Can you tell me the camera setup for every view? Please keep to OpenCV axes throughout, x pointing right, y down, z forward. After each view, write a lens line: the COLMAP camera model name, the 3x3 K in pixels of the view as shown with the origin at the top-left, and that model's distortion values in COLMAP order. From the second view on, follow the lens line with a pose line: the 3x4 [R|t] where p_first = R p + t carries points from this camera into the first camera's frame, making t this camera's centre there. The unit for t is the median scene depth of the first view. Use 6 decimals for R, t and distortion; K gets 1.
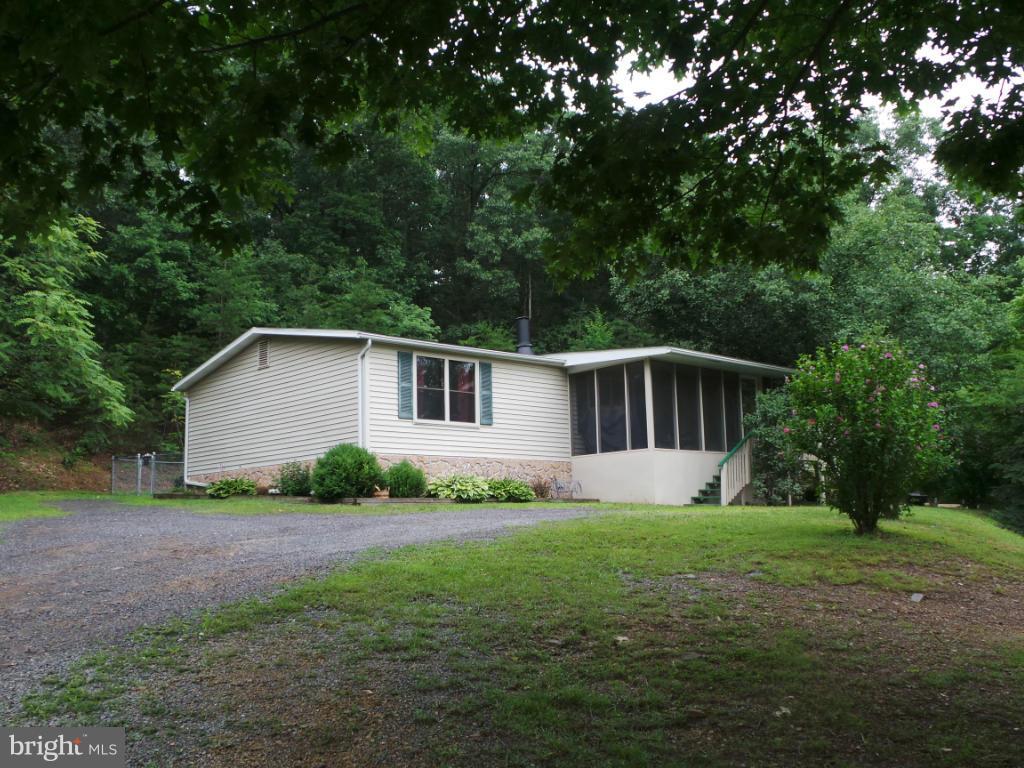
lens RADIAL K [[981.9, 0, 477.6], [0, 981.9, 382.5], [0, 0, 1]] dist [0.005796, 0.006724]
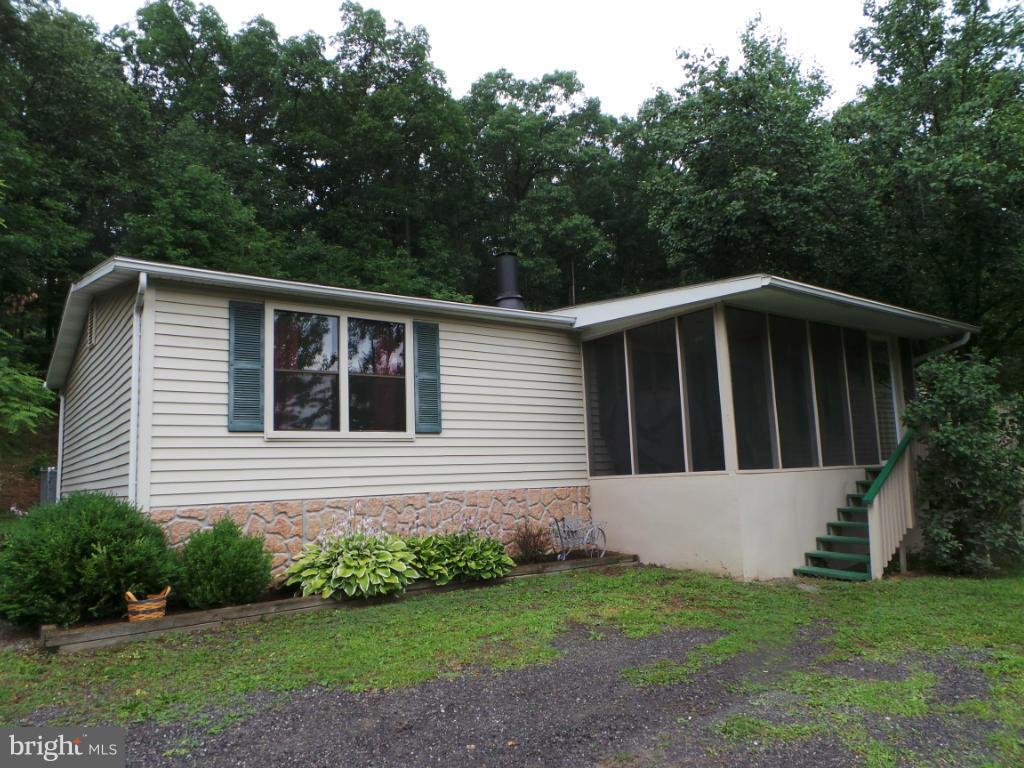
lens RADIAL K [[701.0, 0, 512.0], [0, 701.0, 384.0], [0, 0, 1]] dist [0.001245, 0.007373]
pose [[0.997357, -0.030408, -0.065985, 0.082337], [0.031637, 0.999343, 0.017670, 0.009303], [0.065405, -0.019711, 0.997664, 0.598432]]
